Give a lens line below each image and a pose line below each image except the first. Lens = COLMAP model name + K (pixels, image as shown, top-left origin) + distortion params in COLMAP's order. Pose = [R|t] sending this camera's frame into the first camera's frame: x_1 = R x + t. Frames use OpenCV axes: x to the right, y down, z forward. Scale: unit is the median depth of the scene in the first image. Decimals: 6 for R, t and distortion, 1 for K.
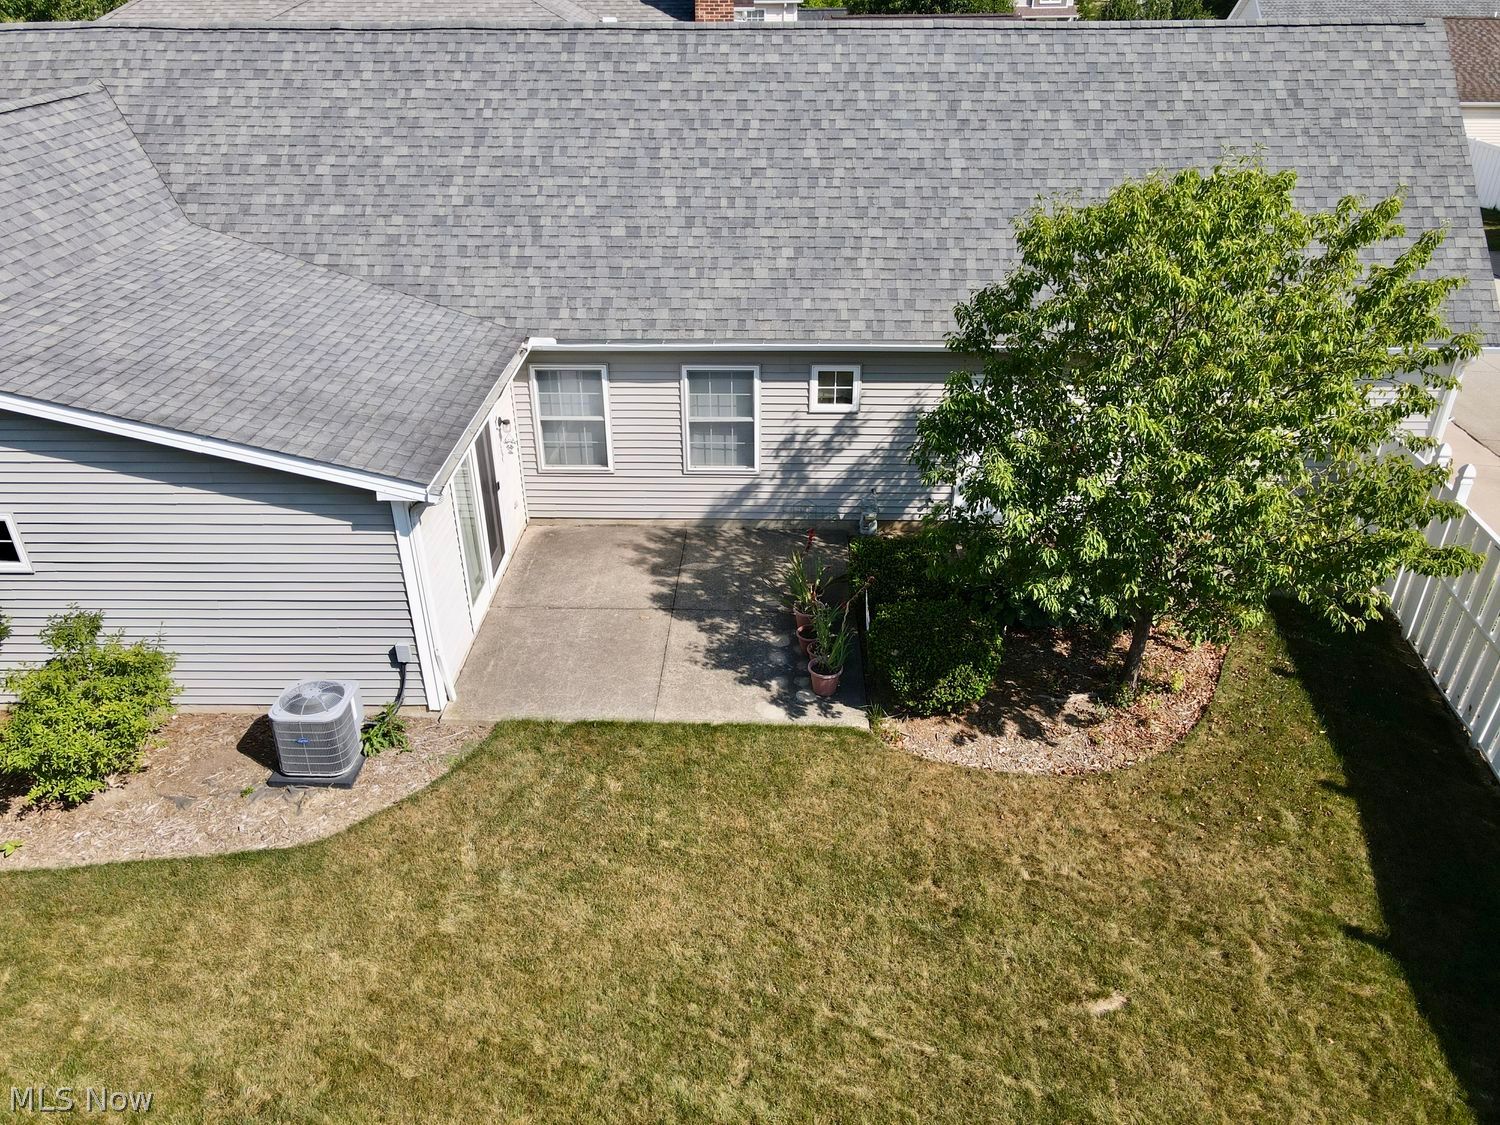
lens RADIAL K [[1131.7, 0, 760.5], [0, 1131.7, 495.6], [0, 0, 1]] dist [0.016004, 0.009580]
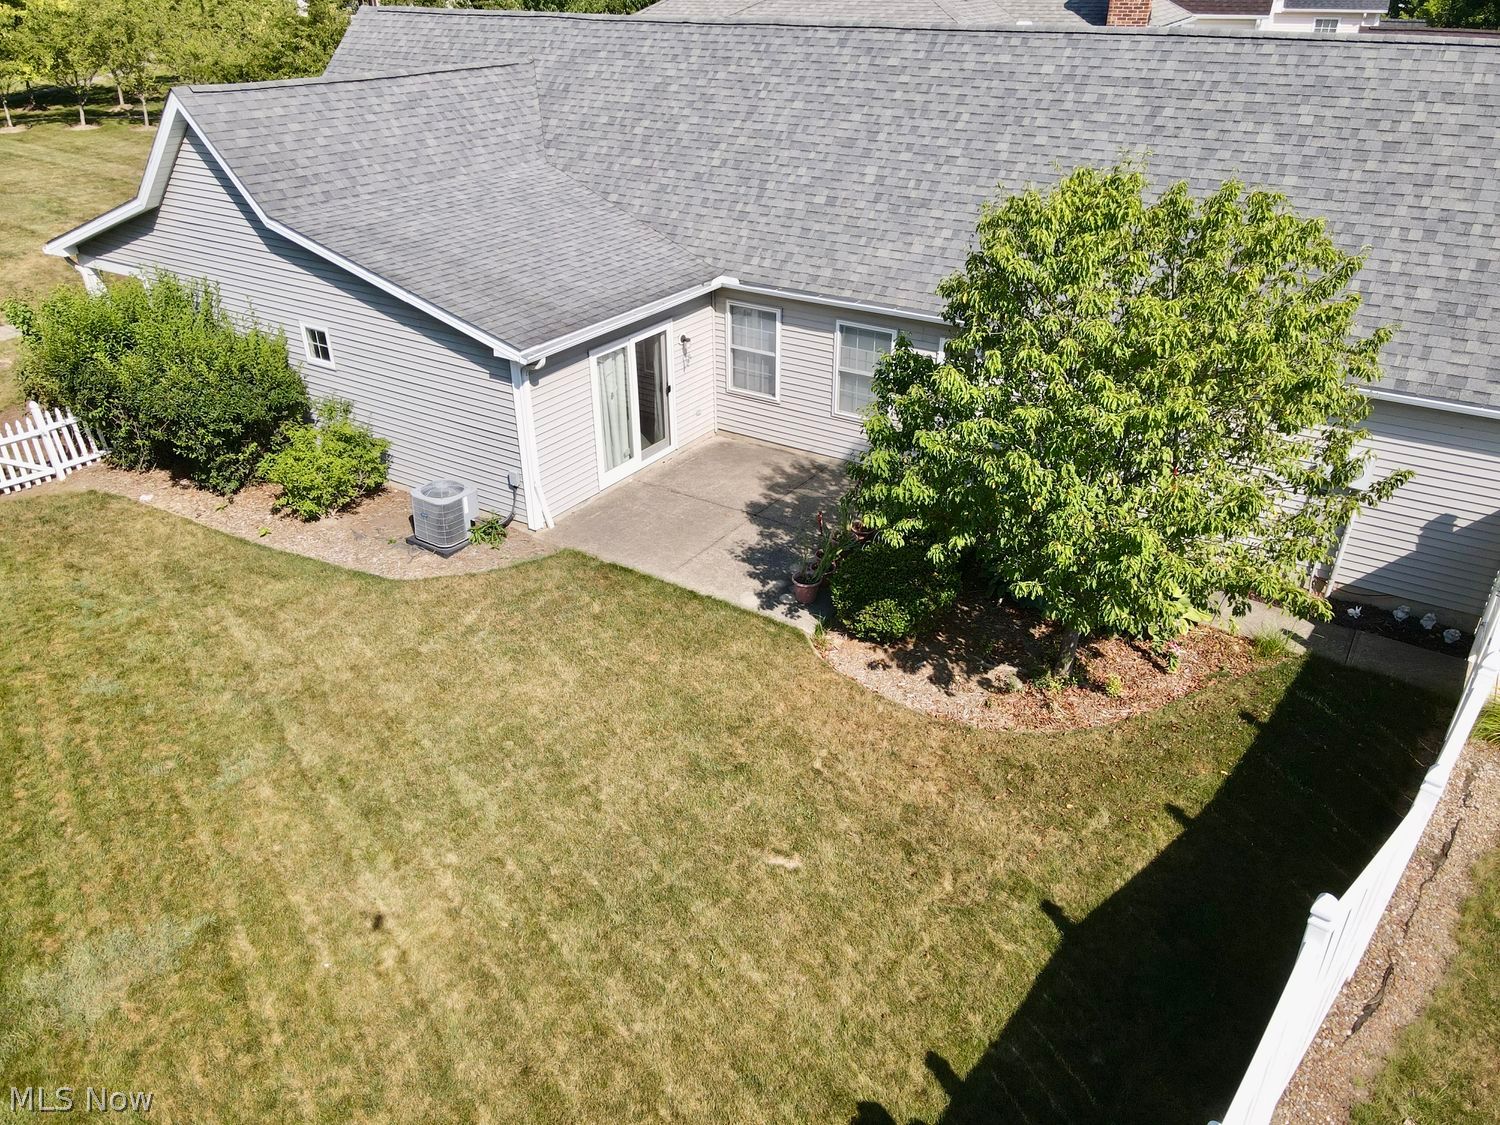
lens RADIAL K [[1131.7, 0, 760.5], [0, 1131.7, 495.6], [0, 0, 1]] dist [0.016004, 0.009580]
pose [[0.849379, 0.225747, -0.477068, 0.446869], [-0.229585, 0.971943, 0.051163, 0.017396], [0.475233, 0.066071, 0.877376, -0.031590]]
